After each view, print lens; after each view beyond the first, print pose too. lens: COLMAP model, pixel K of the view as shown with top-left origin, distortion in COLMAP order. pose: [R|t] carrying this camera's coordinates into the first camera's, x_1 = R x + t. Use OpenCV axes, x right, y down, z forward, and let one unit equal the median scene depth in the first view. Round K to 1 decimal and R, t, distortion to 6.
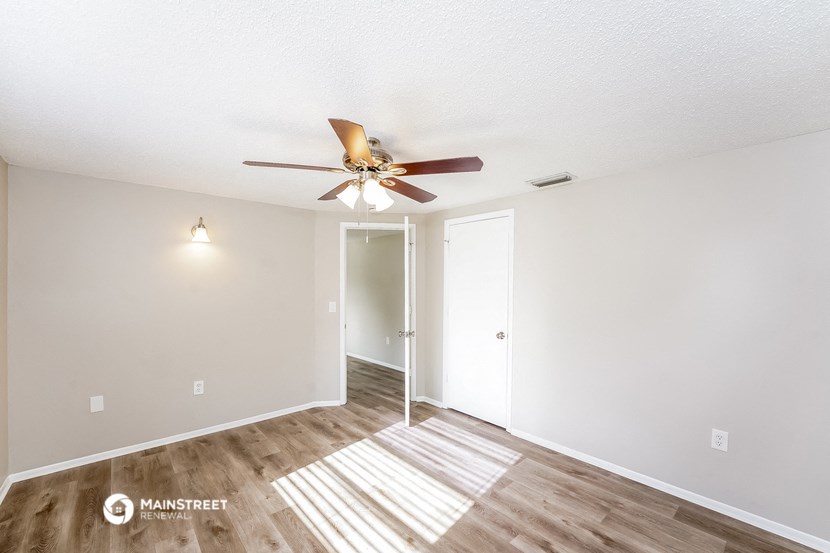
lens RADIAL K [[347.0, 0, 418.7], [0, 347.0, 278.9], [0, 0, 1]] dist [-0.020254, 0.000217]
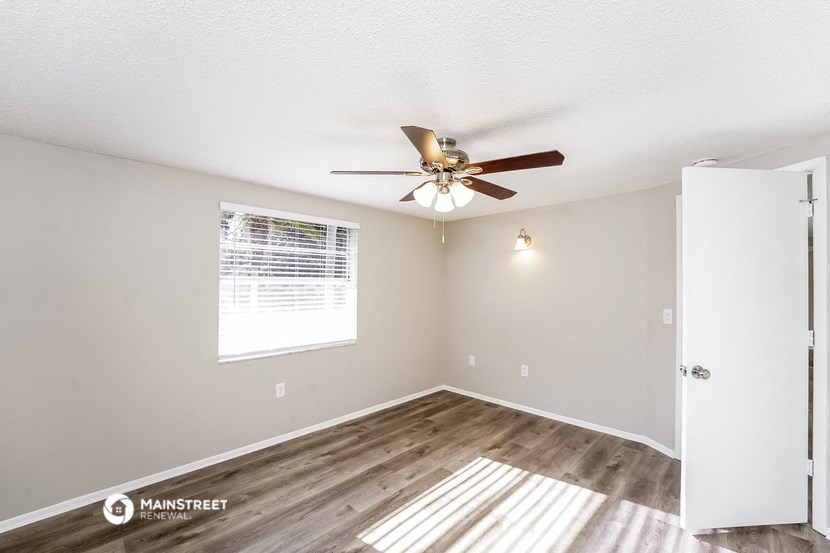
lens RADIAL K [[347.0, 0, 410.5], [0, 347.0, 278.0], [0, 0, 1]] dist [-0.020254, 0.000217]
pose [[0.048559, -0.013521, -0.998729, 0.629783], [0.010459, 0.999860, -0.013028, 0.004094], [0.998766, -0.009813, 0.048694, 0.621260]]
